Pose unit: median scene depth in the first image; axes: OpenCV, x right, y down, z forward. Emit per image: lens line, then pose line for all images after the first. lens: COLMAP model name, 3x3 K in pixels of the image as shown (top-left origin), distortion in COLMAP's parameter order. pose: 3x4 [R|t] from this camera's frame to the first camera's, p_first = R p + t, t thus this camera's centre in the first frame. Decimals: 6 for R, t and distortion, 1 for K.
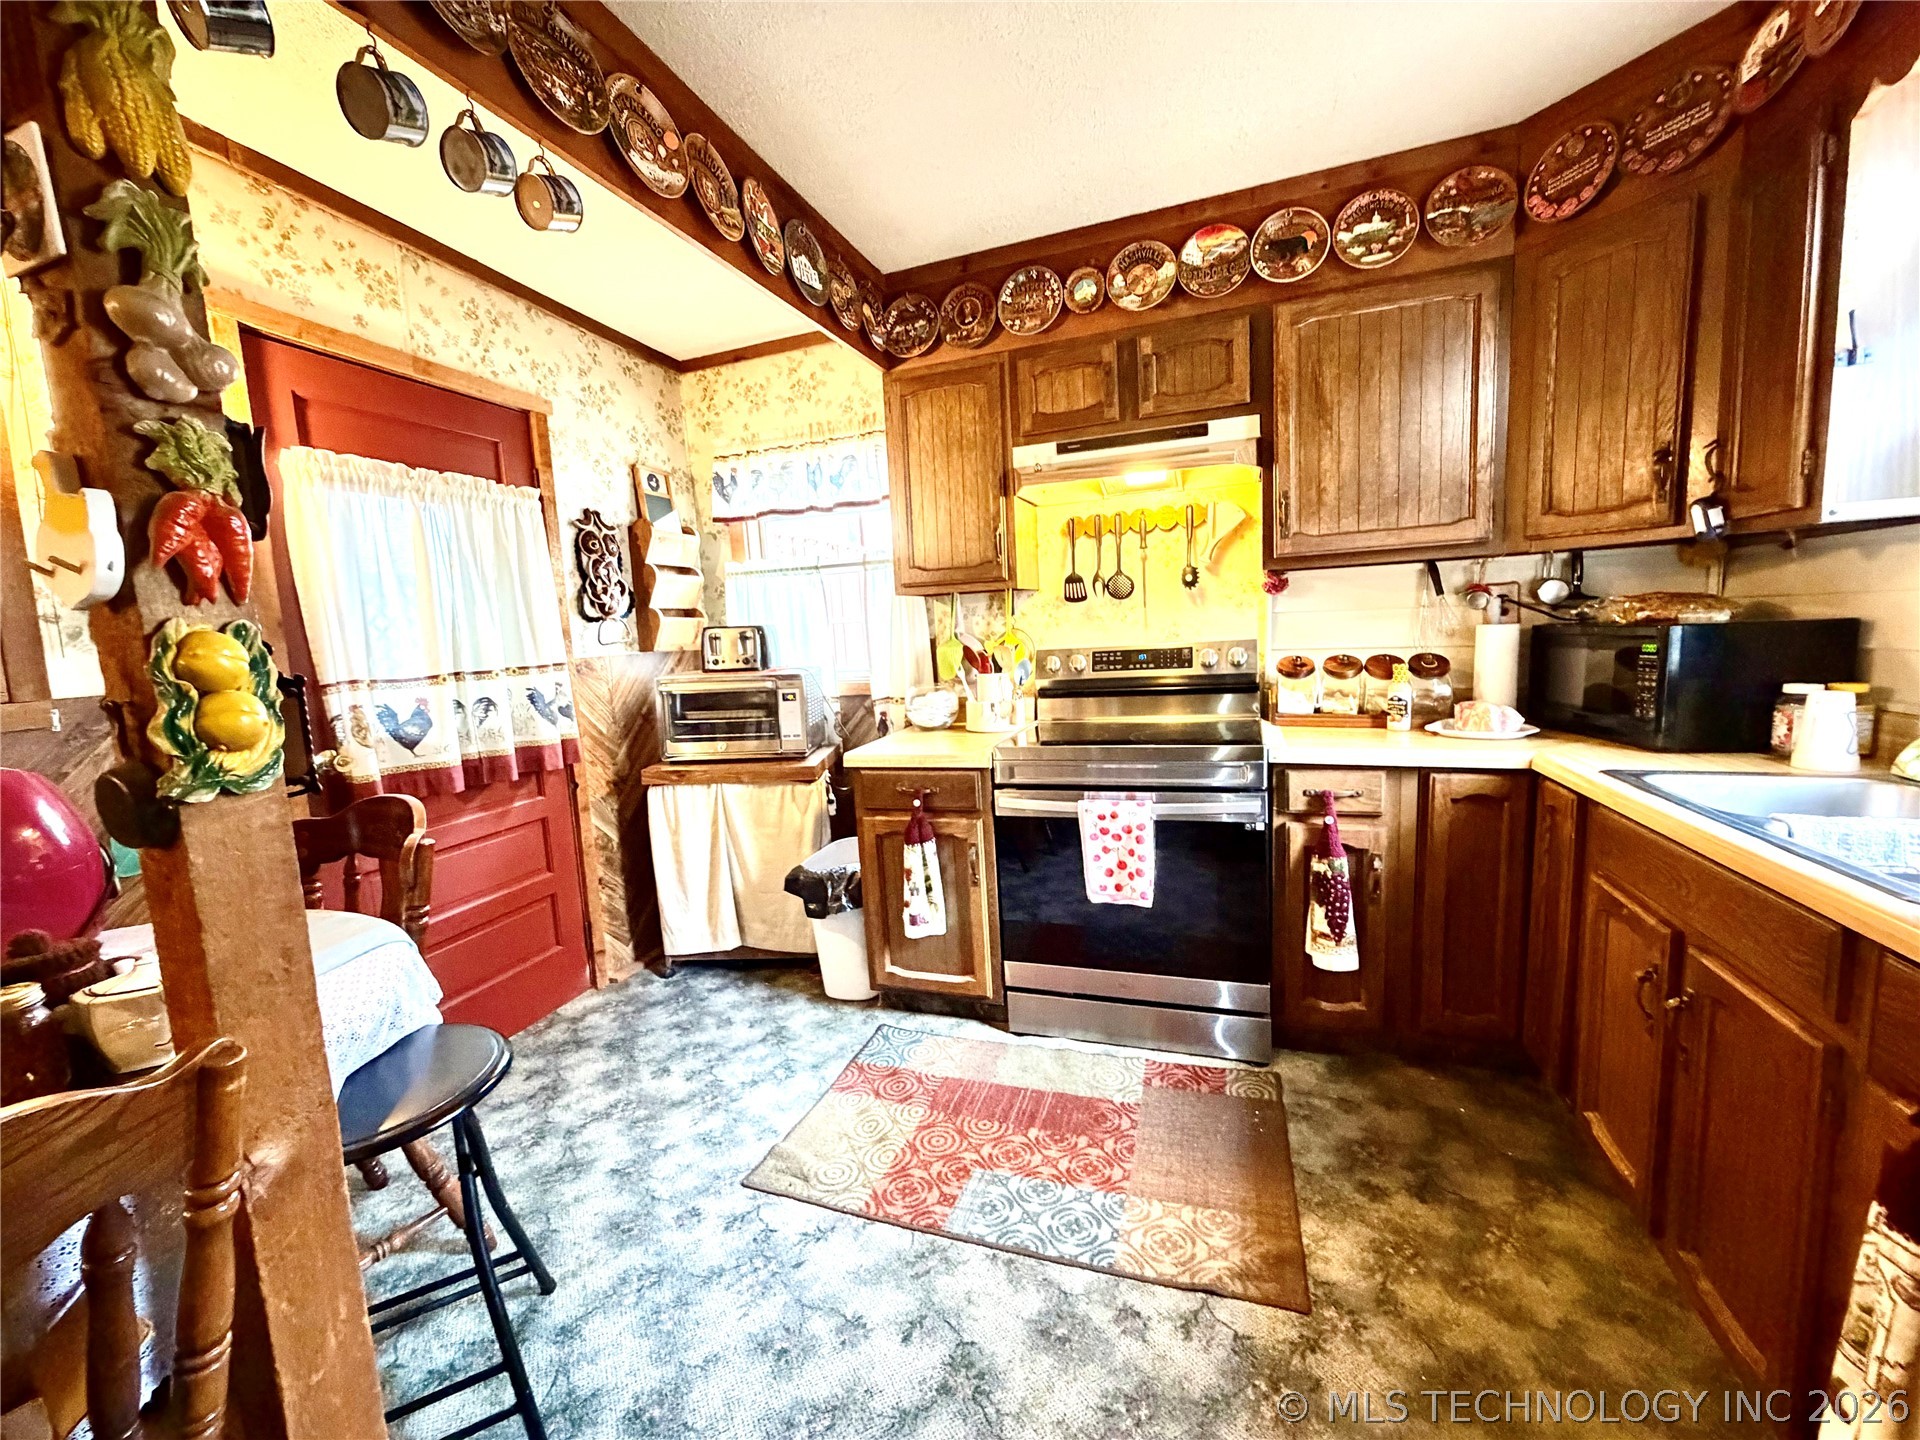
lens RADIAL K [[762.0, 0, 956.0], [0, 762.0, 723.0], [0, 0, 1]] dist [-0.001599, 0.000136]
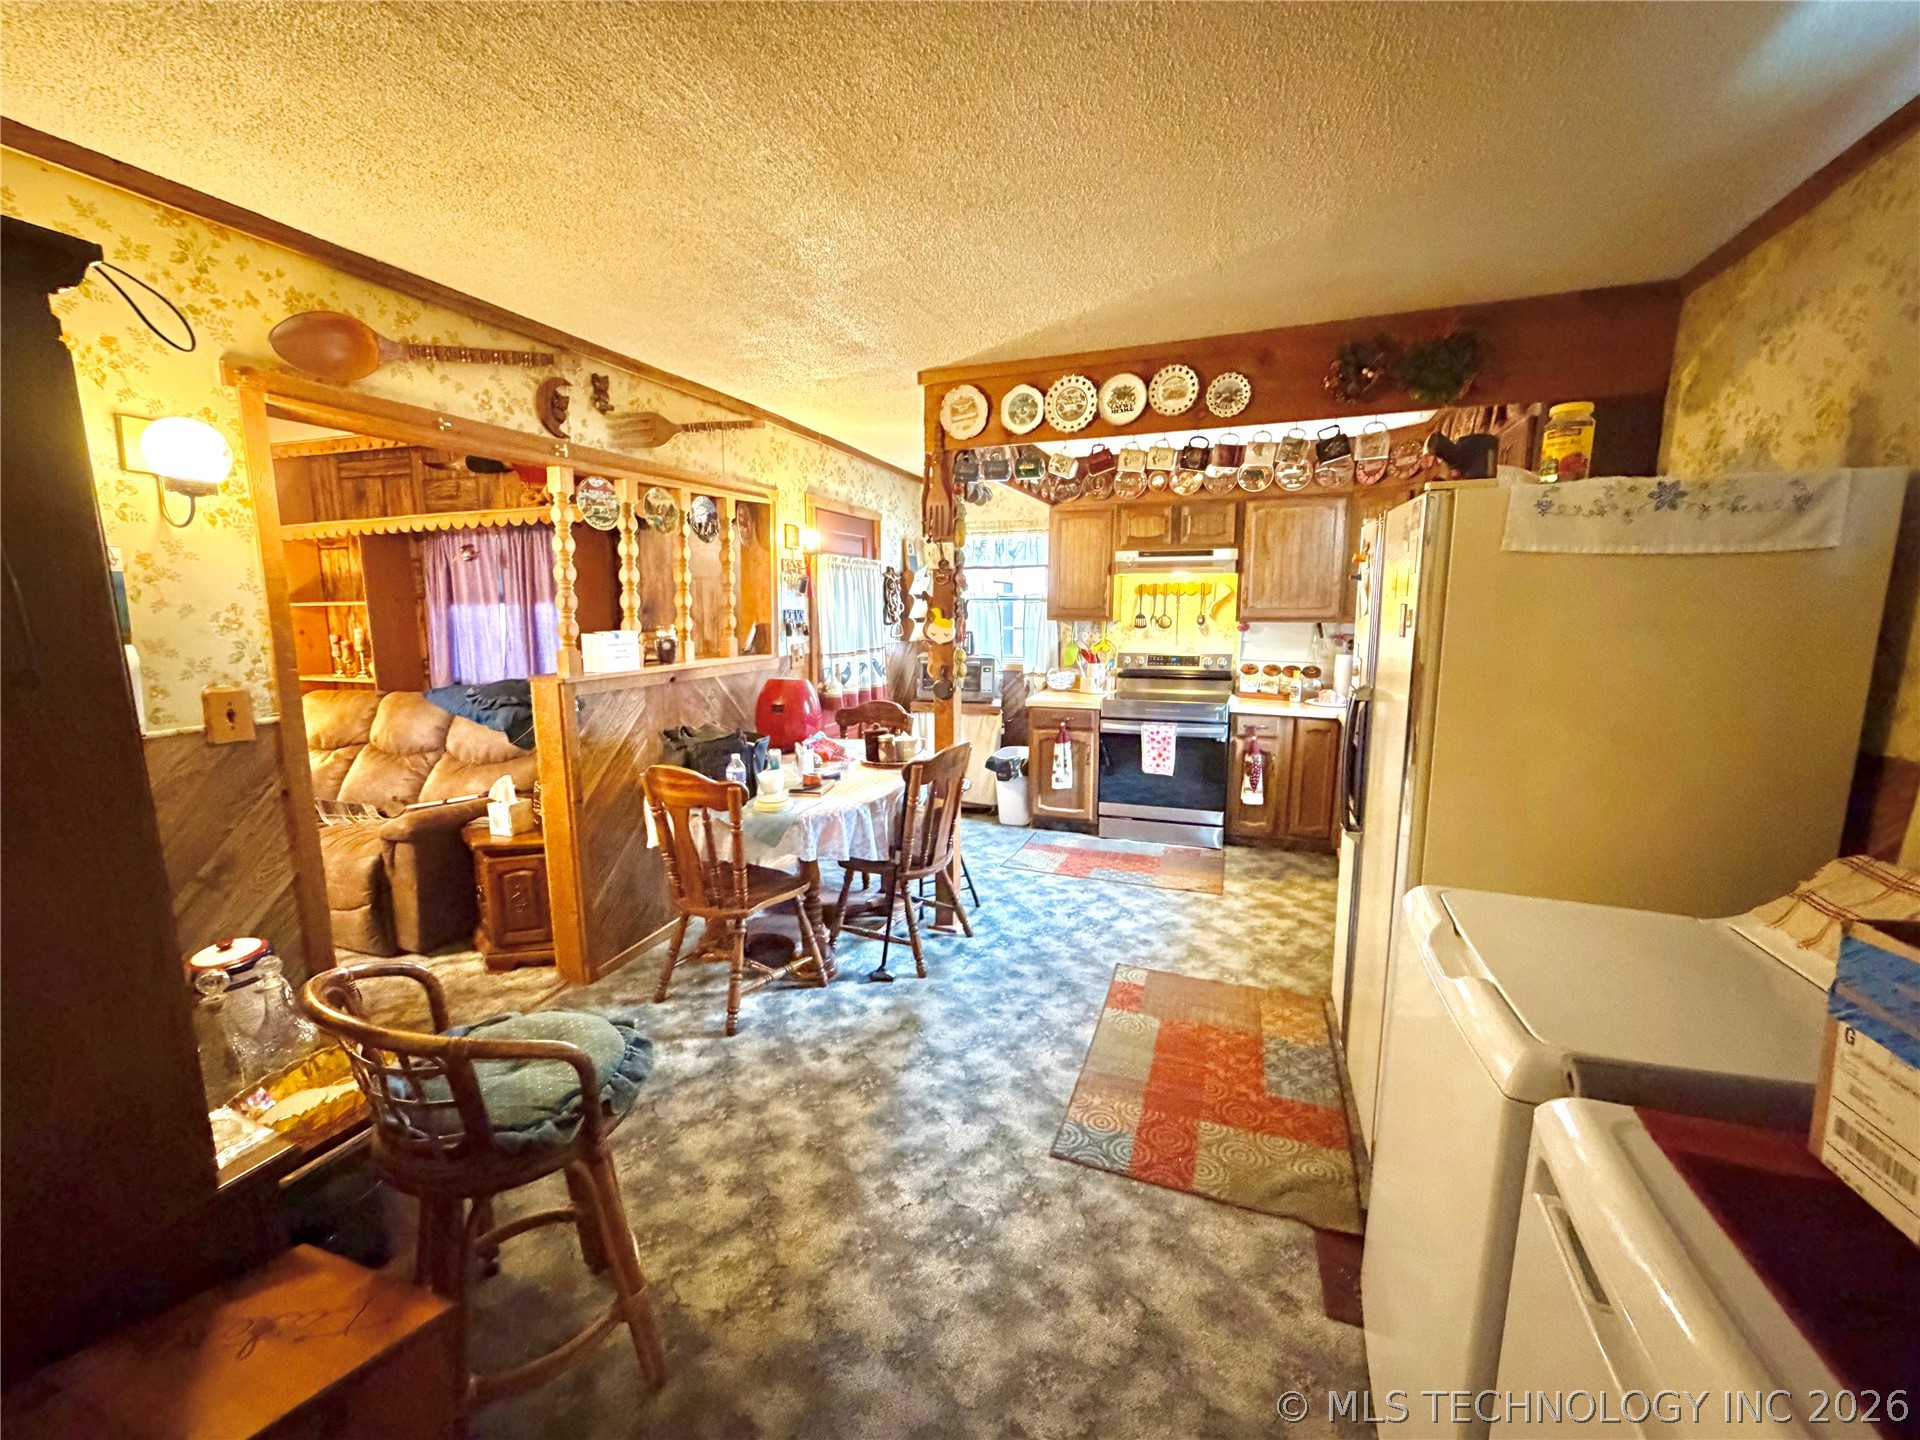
lens RADIAL K [[762.0, 0, 956.2], [0, 762.0, 719.5], [0, 0, 1]] dist [-0.001599, 0.000136]
pose [[0.998318, 0.055550, -0.016617, -0.321086], [-0.055084, 0.998109, 0.027289, 0.053022], [0.018102, -0.026328, 0.999489, -1.142537]]
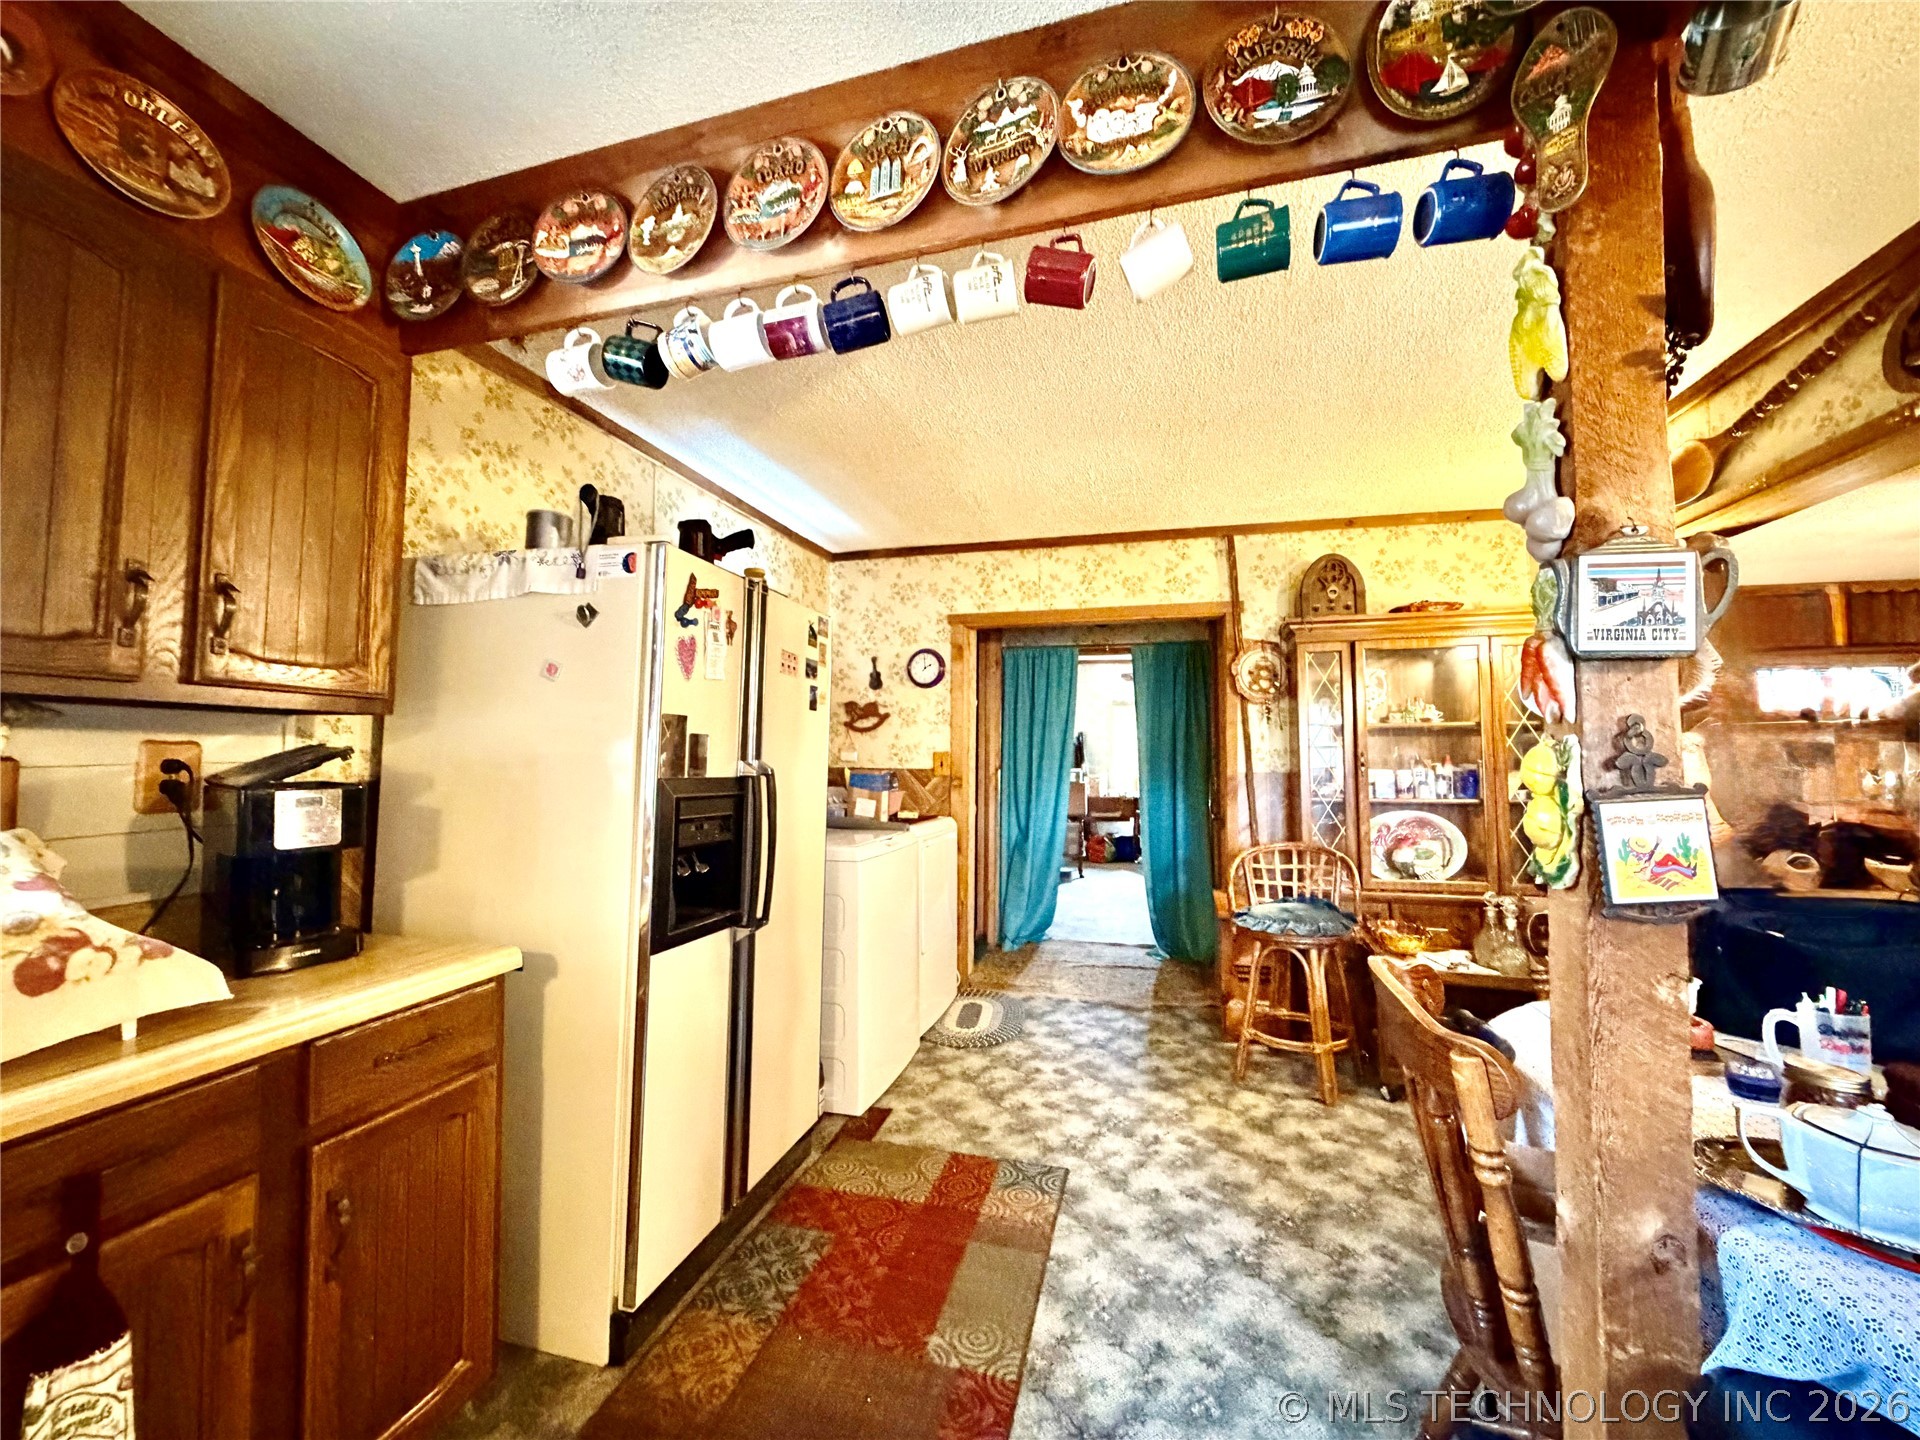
lens RADIAL K [[762.0, 0, 953.7], [0, 762.0, 719.2], [0, 0, 1]] dist [-0.001599, 0.000136]
pose [[-0.996460, 0.044324, -0.071437, 0.010009], [0.038460, 0.995934, 0.081464, -0.104985], [0.074758, 0.078429, -0.994113, 0.738777]]
